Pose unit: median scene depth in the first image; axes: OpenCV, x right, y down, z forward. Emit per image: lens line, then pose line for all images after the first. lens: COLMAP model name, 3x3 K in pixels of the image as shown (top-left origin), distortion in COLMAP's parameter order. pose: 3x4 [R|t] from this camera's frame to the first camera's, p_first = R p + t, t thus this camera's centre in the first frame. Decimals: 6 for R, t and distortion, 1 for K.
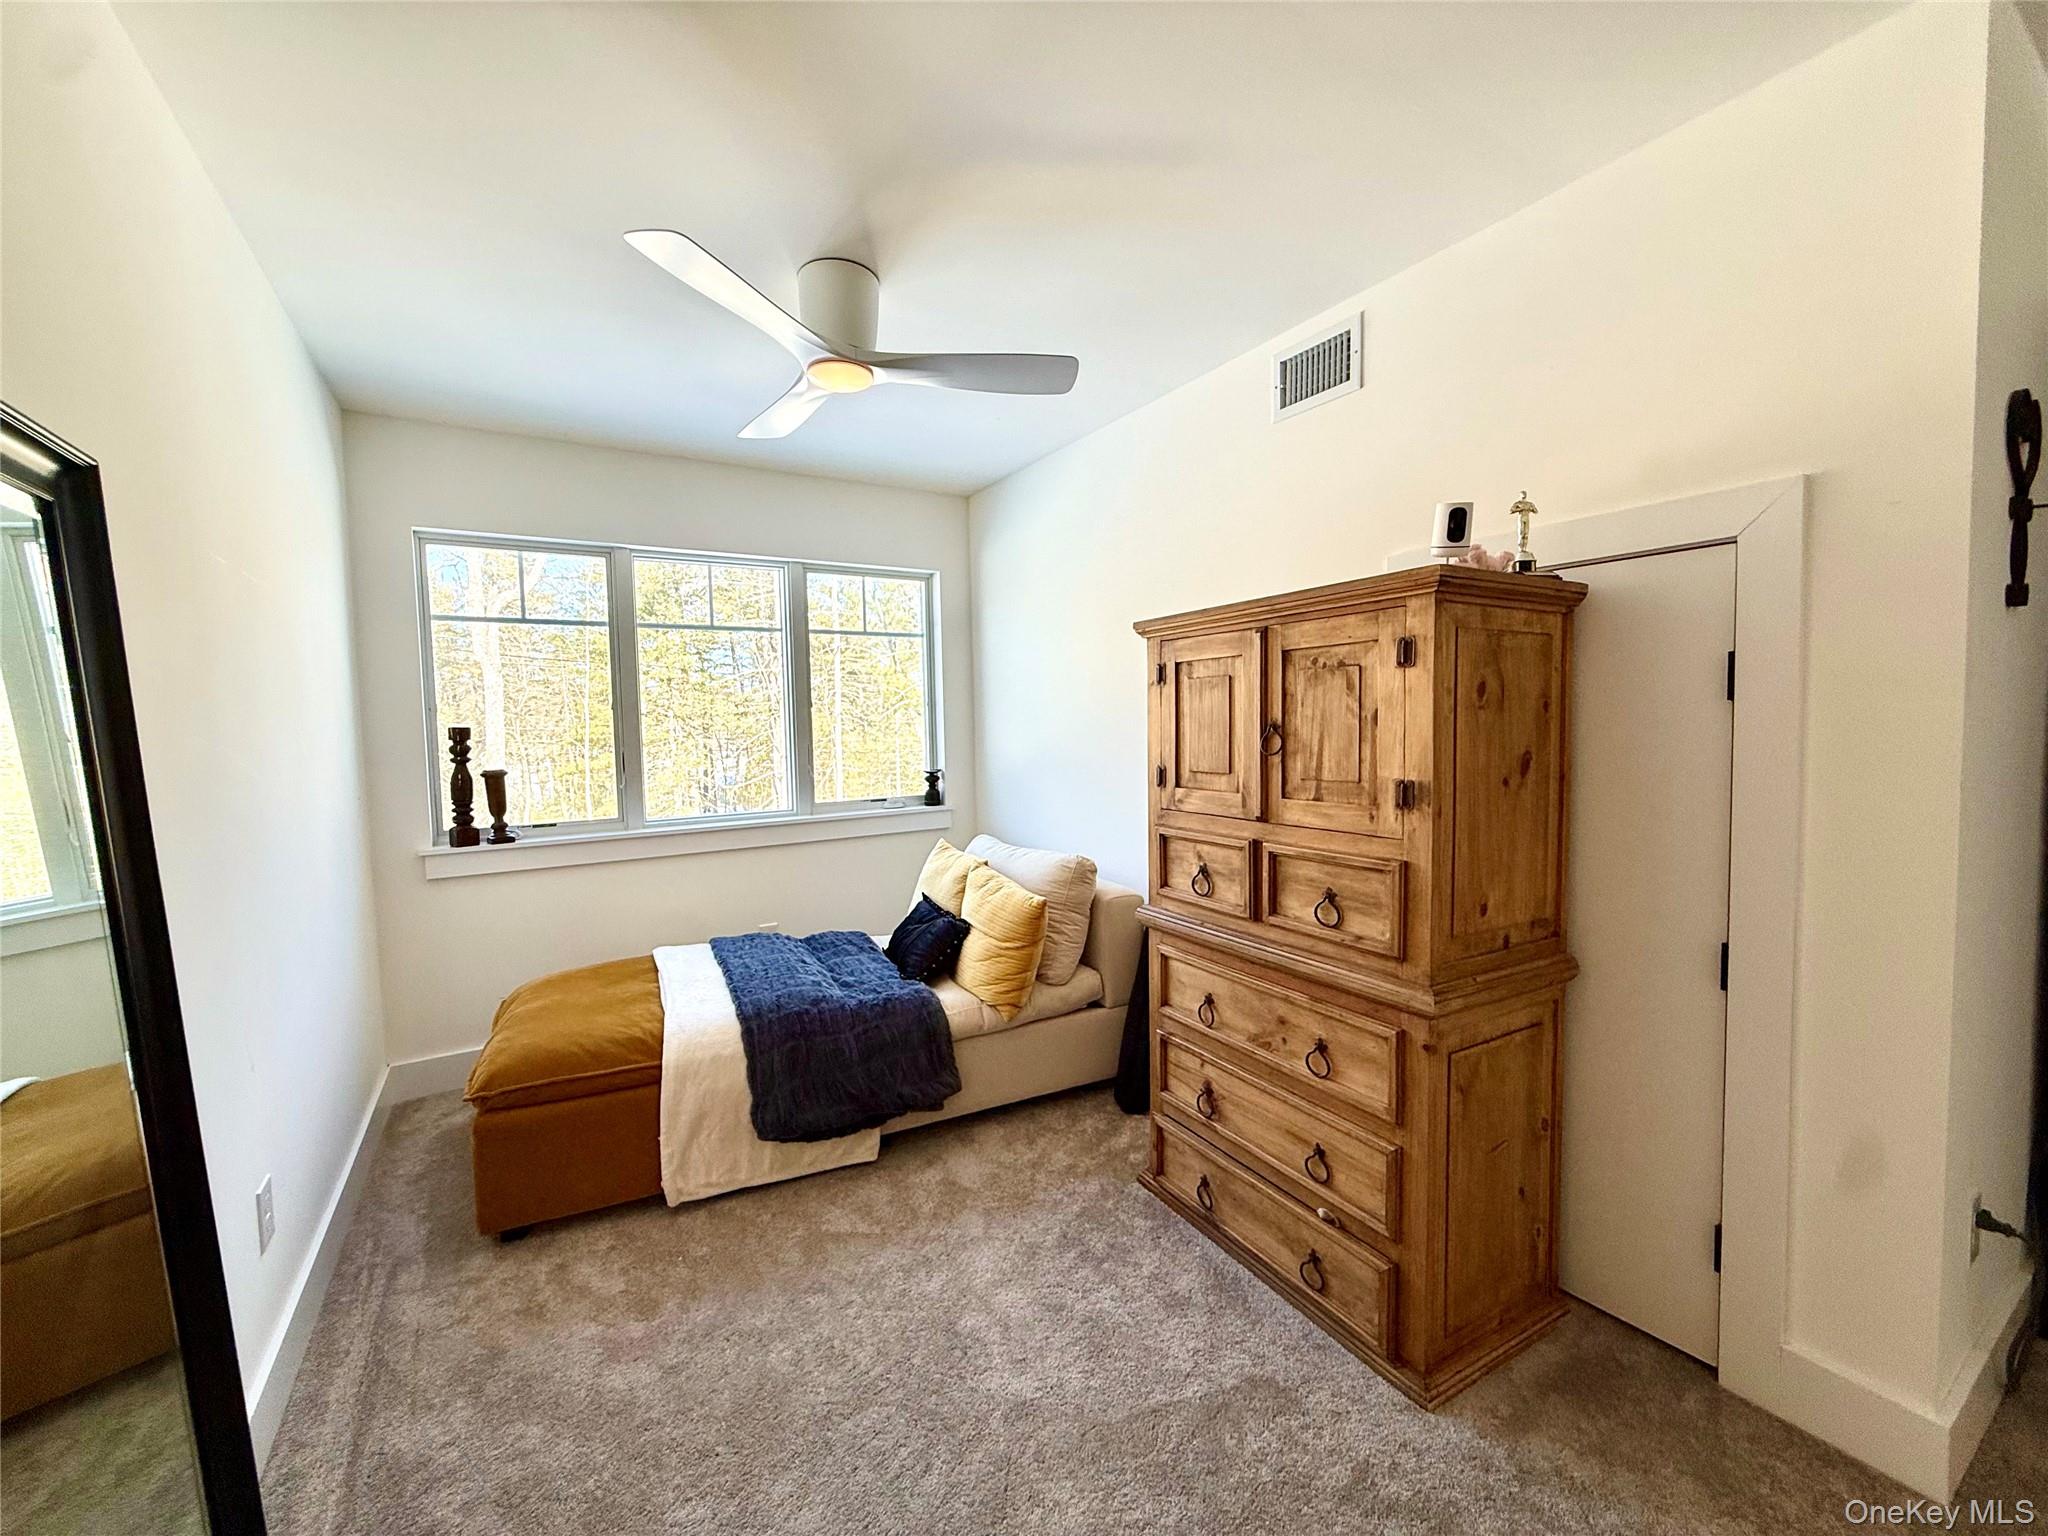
lens RADIAL K [[825.5, 0, 1016.5], [0, 825.5, 777.8], [0, 0, 1]] dist [0.002669, 0.000431]
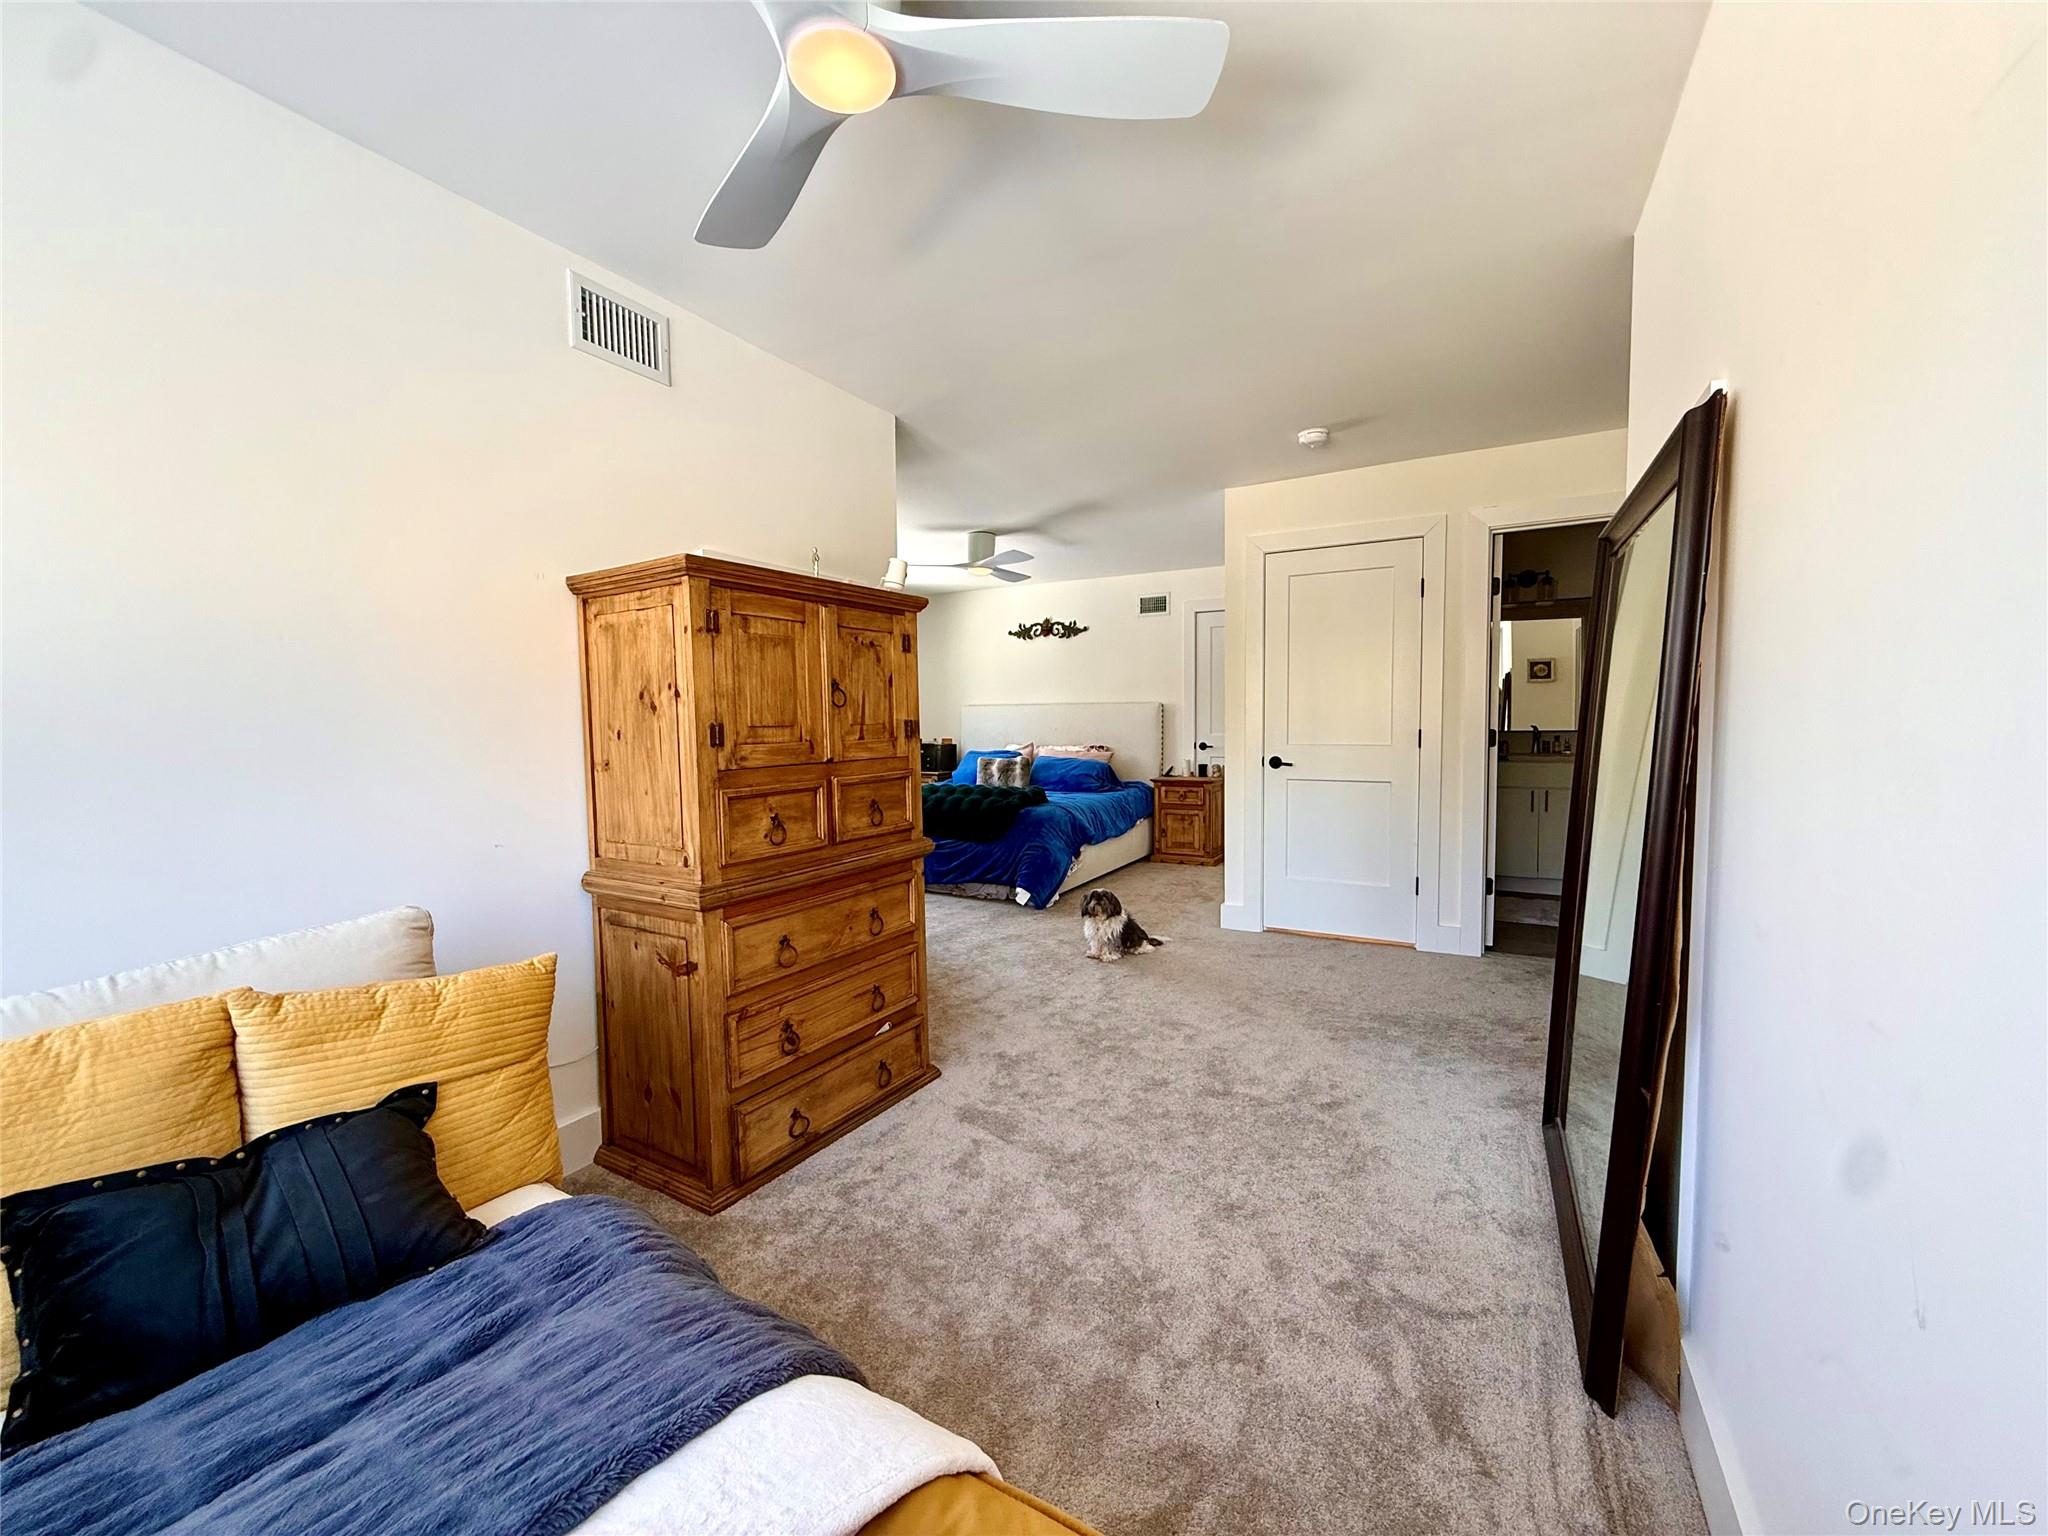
lens RADIAL K [[825.5, 0, 1019.5], [0, 825.5, 766.8], [0, 0, 1]] dist [0.002669, 0.000431]
pose [[-0.501984, -0.029398, 0.864377, -0.846239], [0.079267, 0.993652, 0.079829, -0.014660], [-0.861237, 0.108589, -0.496467, 1.275767]]
